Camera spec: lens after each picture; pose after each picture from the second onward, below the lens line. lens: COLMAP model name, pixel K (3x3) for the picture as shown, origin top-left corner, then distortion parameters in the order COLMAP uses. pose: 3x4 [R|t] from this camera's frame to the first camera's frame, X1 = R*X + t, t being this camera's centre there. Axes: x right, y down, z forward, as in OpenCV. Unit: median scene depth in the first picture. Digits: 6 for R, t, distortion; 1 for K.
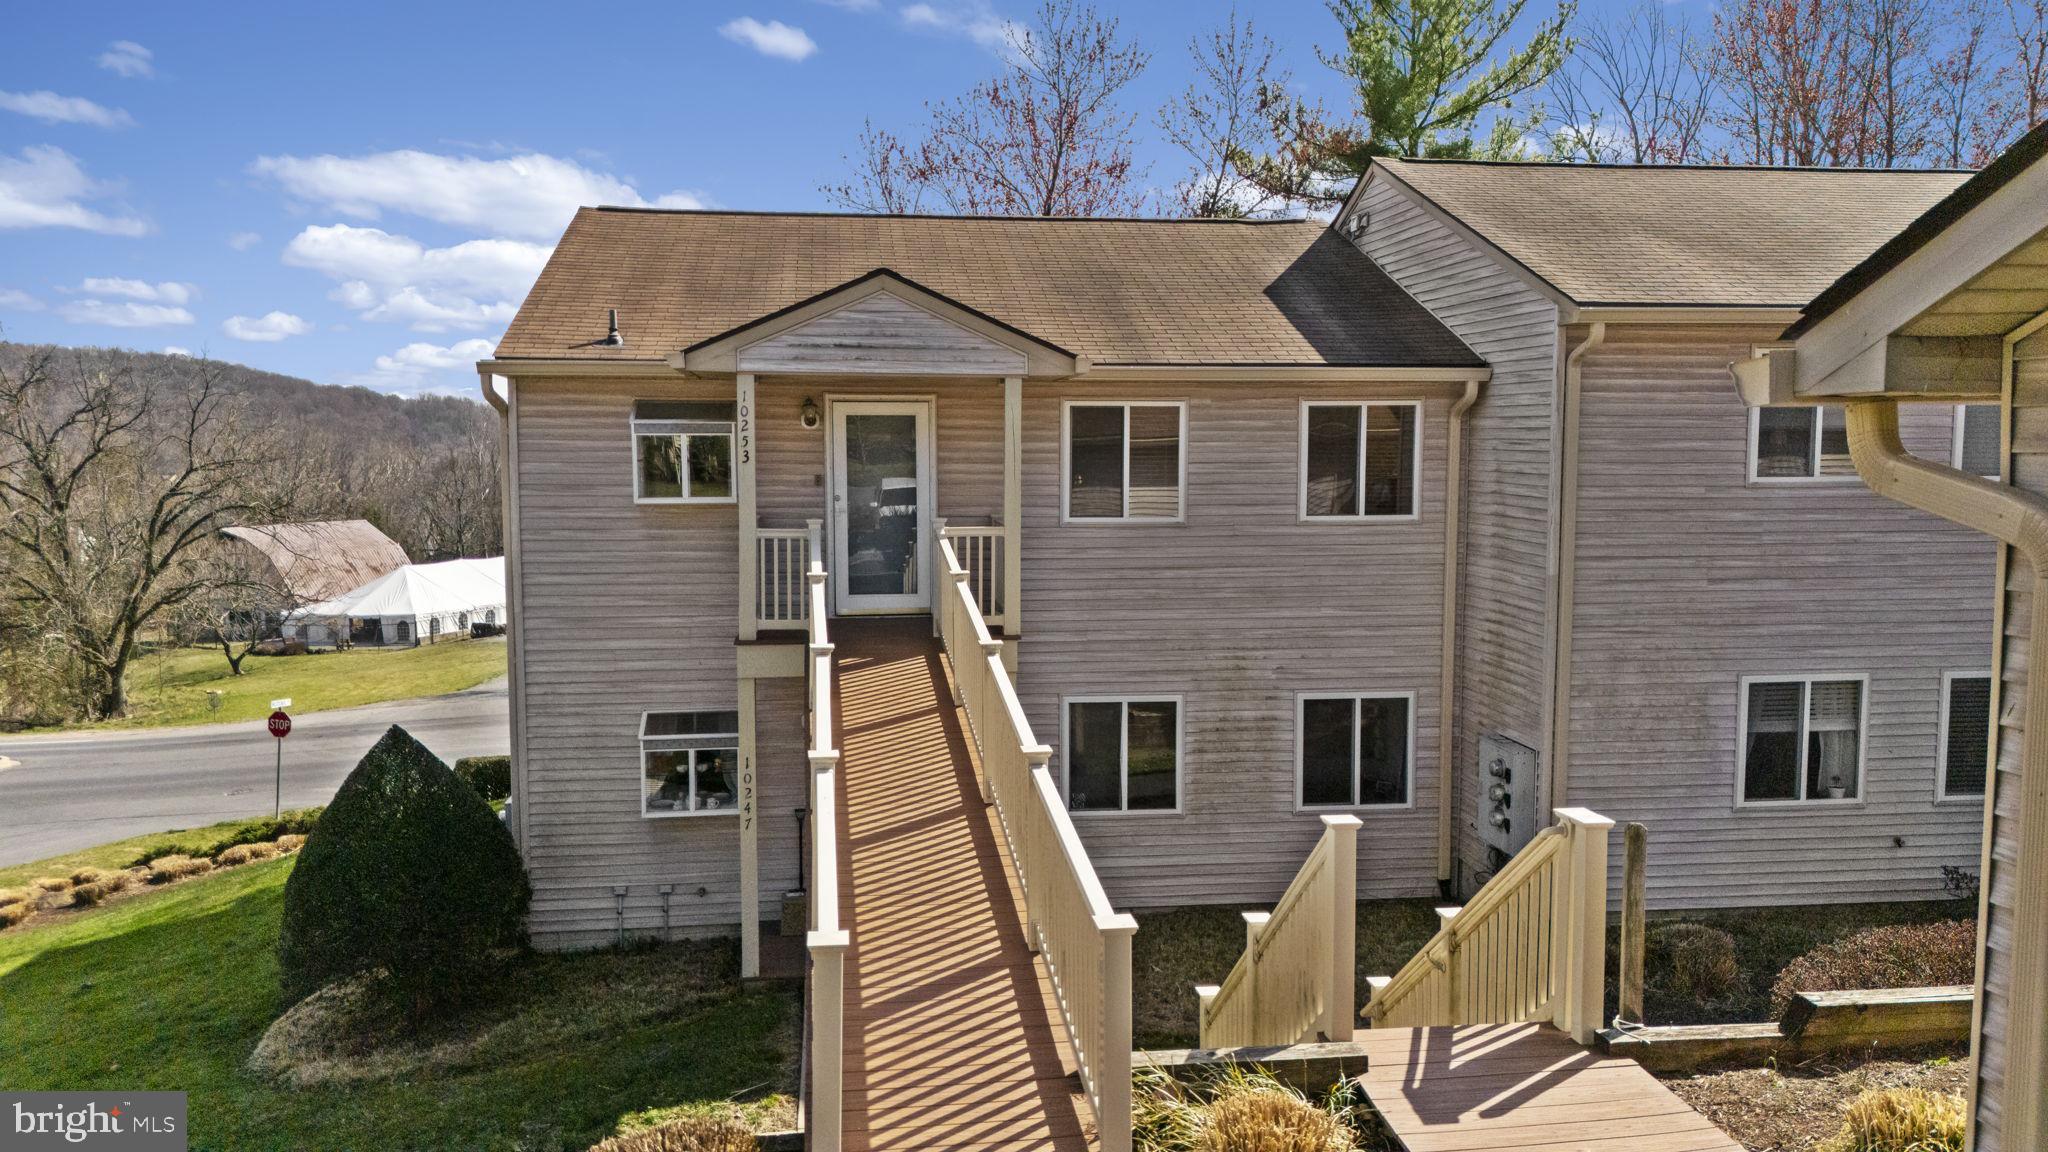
lens RADIAL K [[1505.1, 0, 1028.8], [0, 1505.1, 574.2], [0, 0, 1]] dist [0.068411, -0.072295]
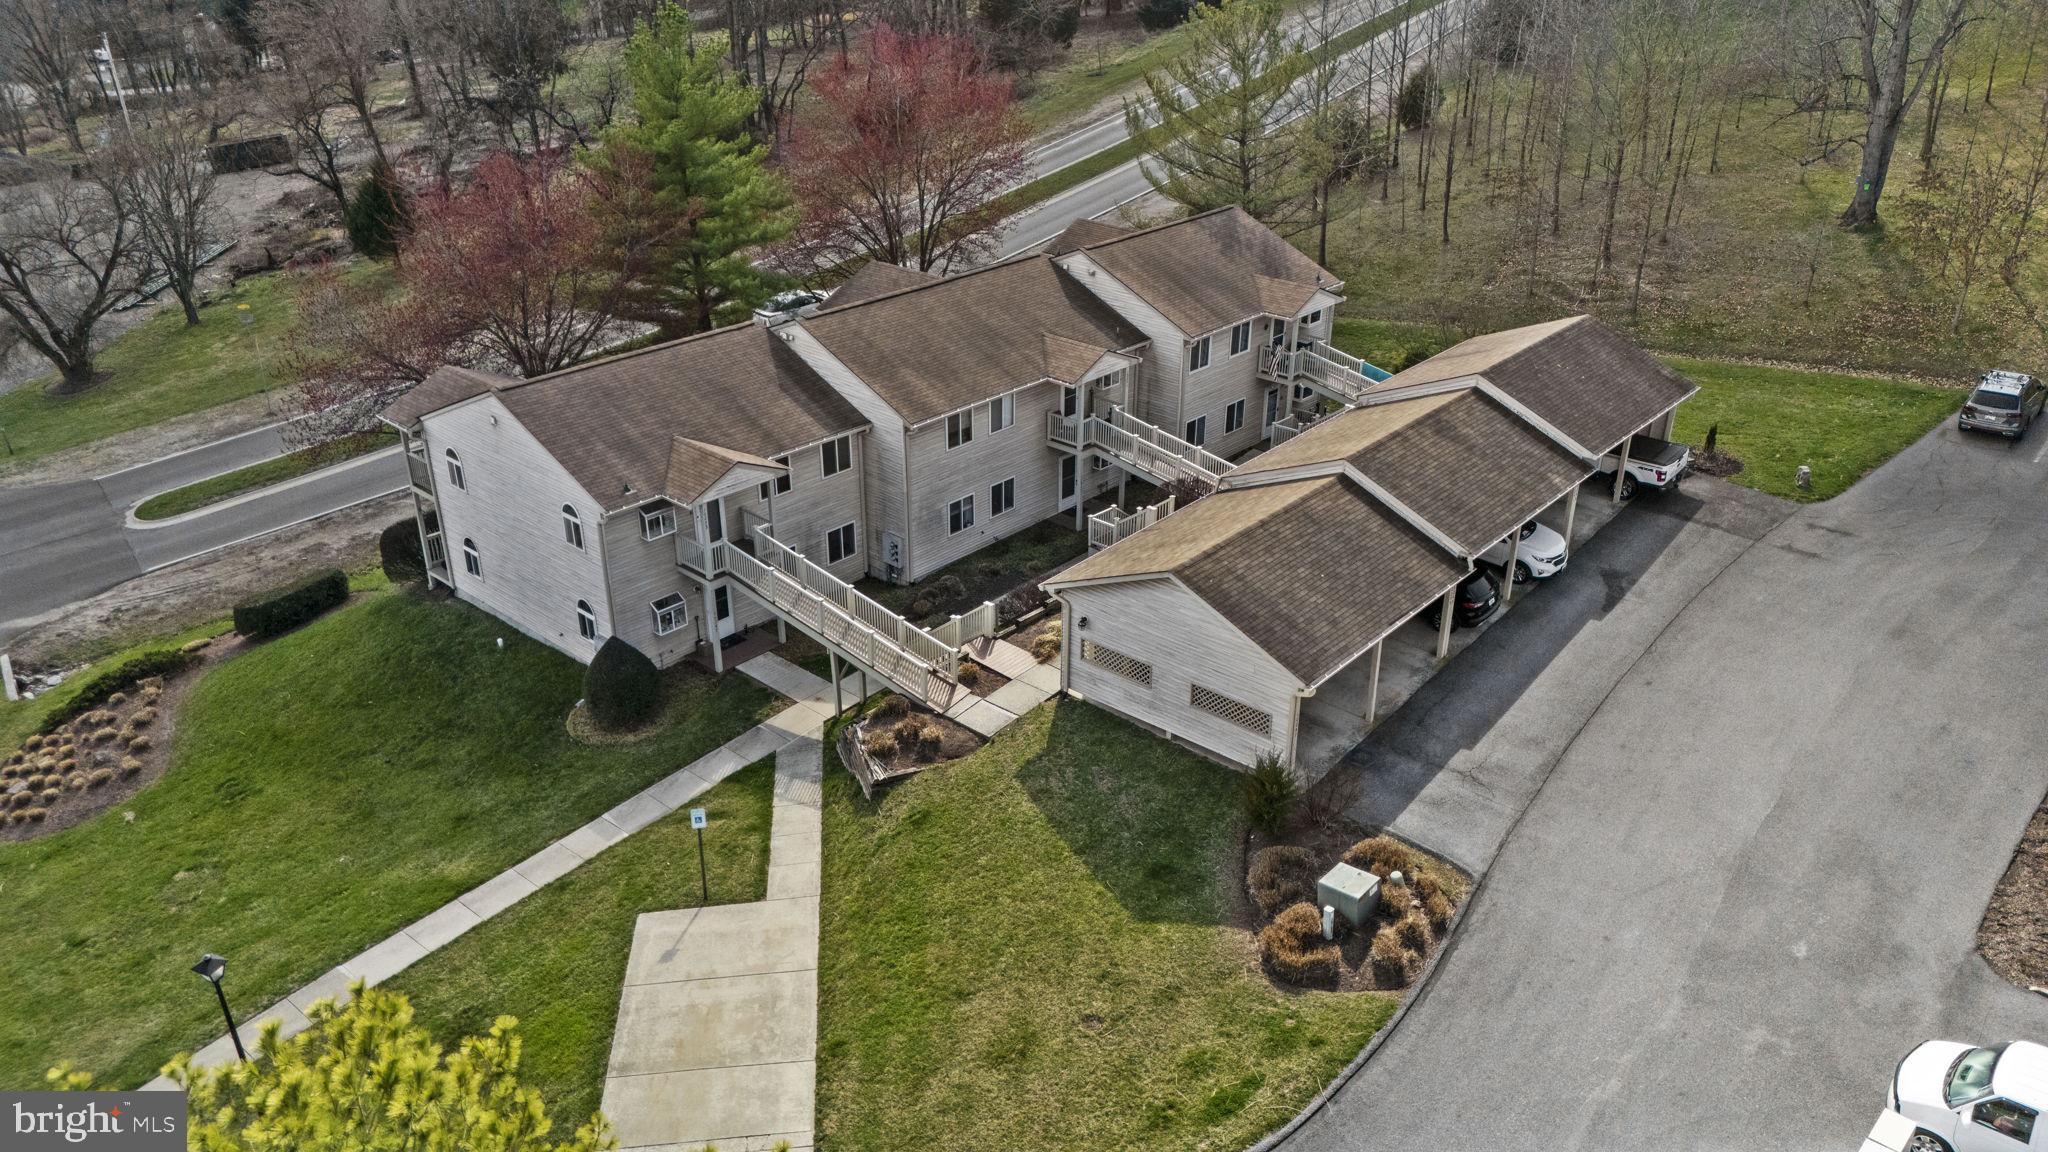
lens RADIAL K [[1505.1, 0, 1043.9], [0, 1505.1, 573.6], [0, 0, 1]] dist [0.068411, -0.072295]
pose [[0.751918, -0.286907, 0.593551, -1.416851], [0.047592, 0.921609, 0.385192, -1.064442], [-0.657536, -0.261384, 0.706629, -1.580740]]
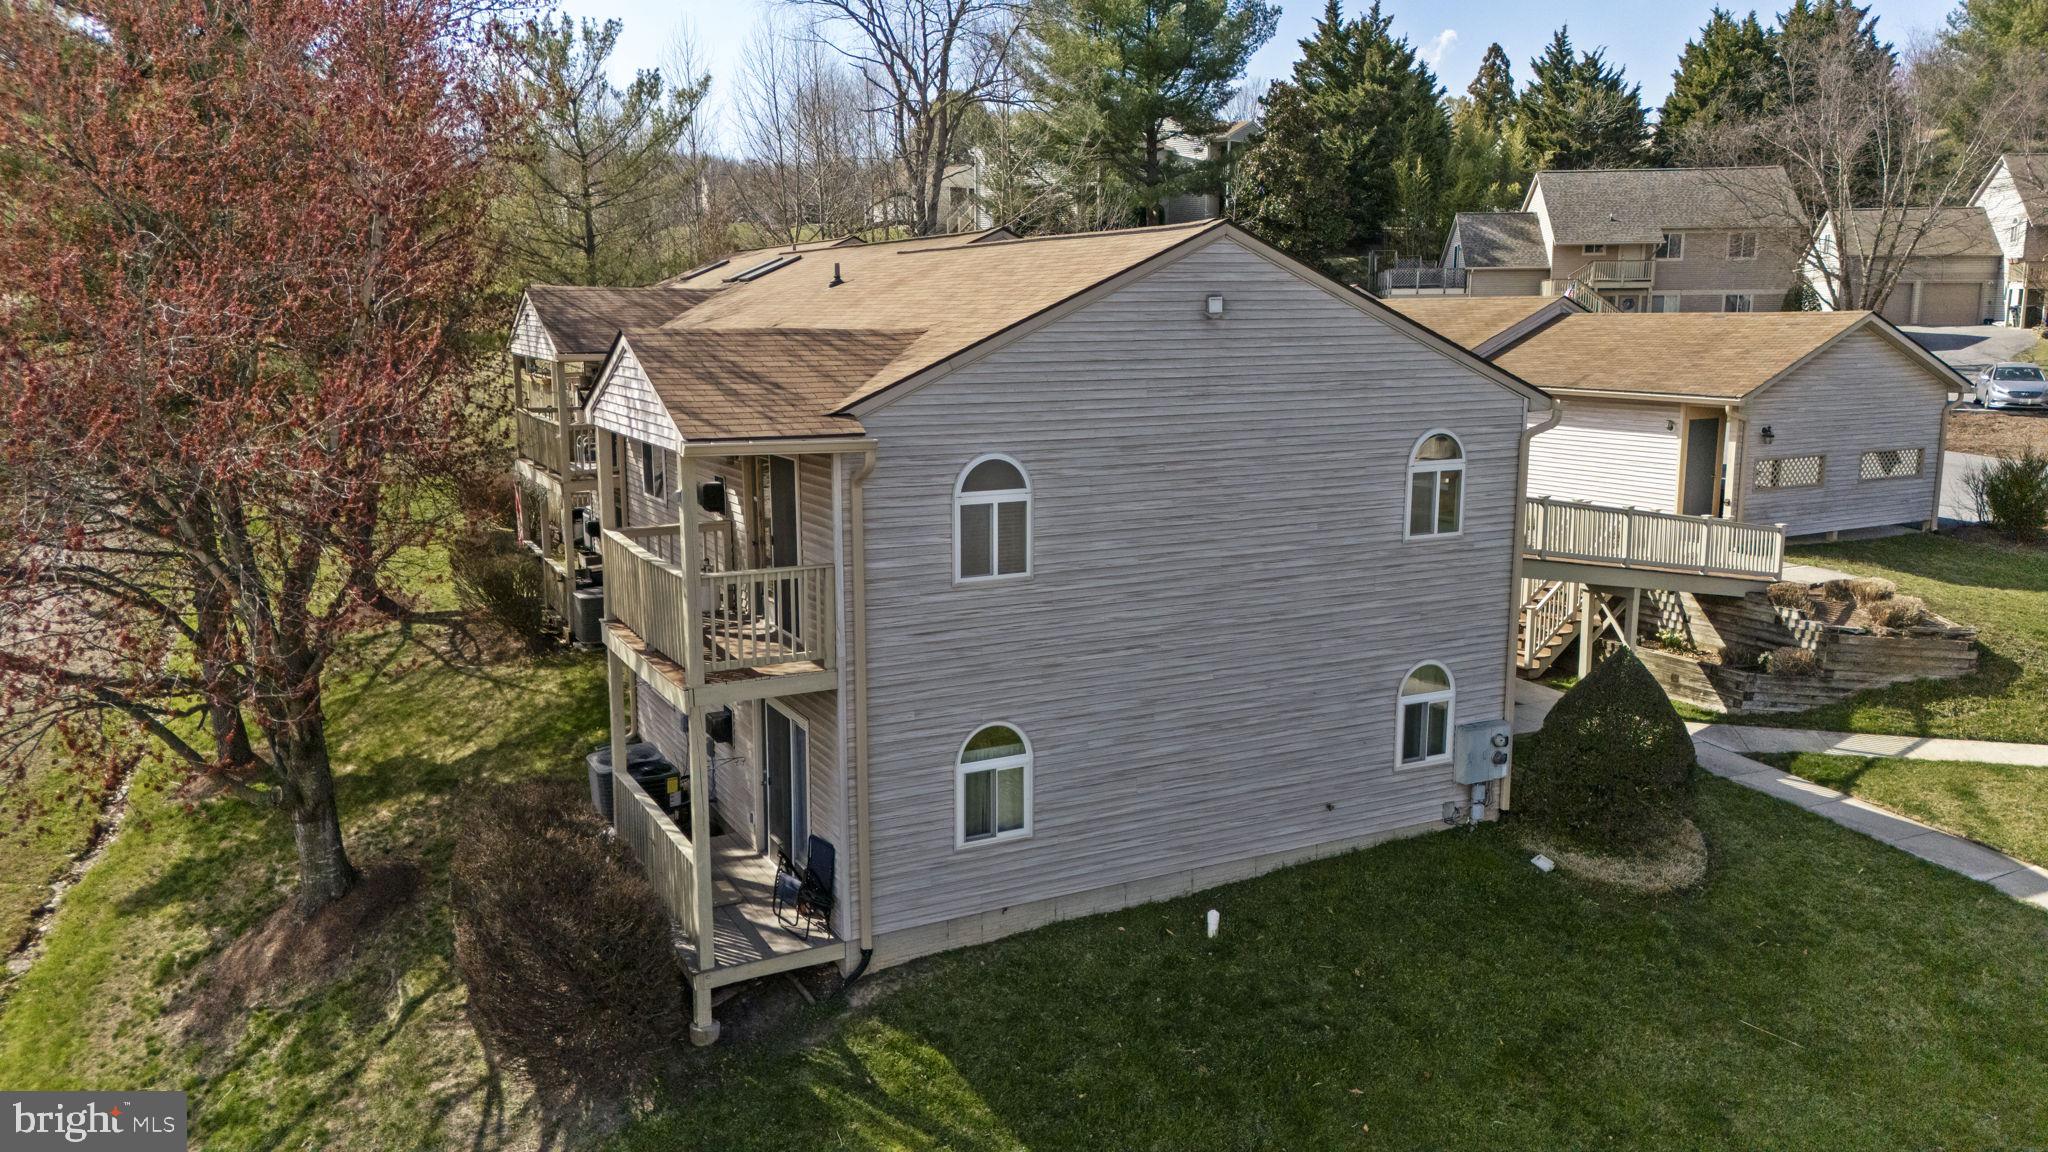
lens RADIAL K [[1505.1, 0, 992.5], [0, 1505.1, 536.3], [0, 0, 1]] dist [0.068411, -0.072295]
pose [[-0.339221, -0.147047, 0.929143, -1.443021], [0.077106, 0.980037, 0.183252, -0.301825], [-0.937541, 0.133806, -0.321111, 1.868285]]
